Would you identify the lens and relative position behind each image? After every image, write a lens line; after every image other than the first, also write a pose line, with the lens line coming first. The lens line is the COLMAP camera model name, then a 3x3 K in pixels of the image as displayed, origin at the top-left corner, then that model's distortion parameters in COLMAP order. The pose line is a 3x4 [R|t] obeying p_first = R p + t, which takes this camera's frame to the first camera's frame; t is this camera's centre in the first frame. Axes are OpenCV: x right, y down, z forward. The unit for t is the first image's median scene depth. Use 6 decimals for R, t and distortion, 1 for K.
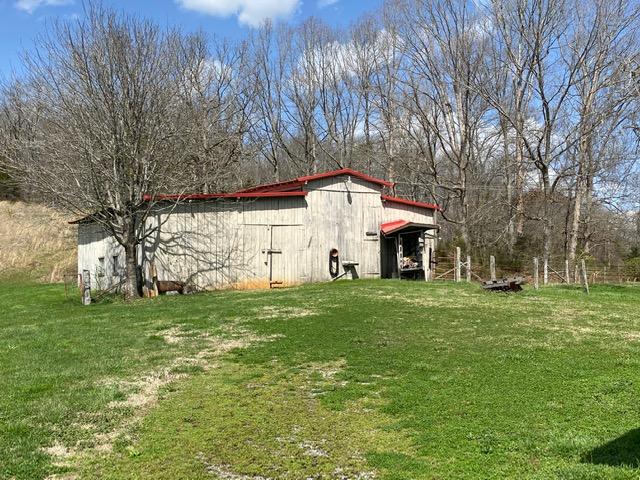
lens RADIAL K [[626.1, 0, 320.0], [0, 626.1, 240.0], [0, 0, 1]] dist [0.040253, -0.018617]
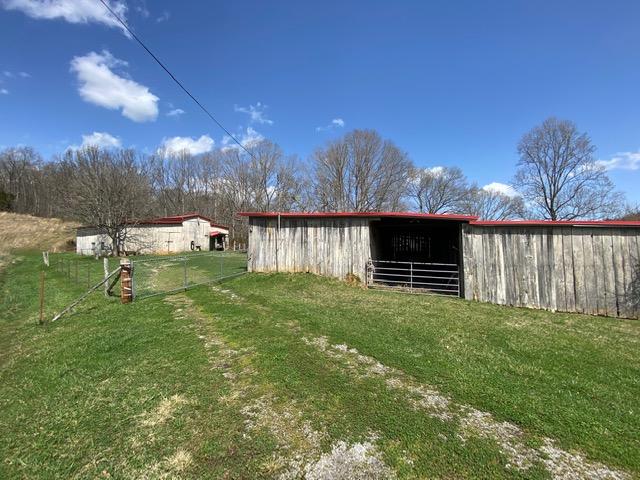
lens RADIAL K [[256.1, 0, 320.0], [0, 256.1, 240.0], [0, 0, 1]] dist [0.013107, -0.018860]
pose [[0.880699, 0.016257, 0.473397, -0.024341], [-0.023212, 0.999691, 0.008853, -0.015414], [-0.473107, -0.018786, 0.880805, -0.403037]]
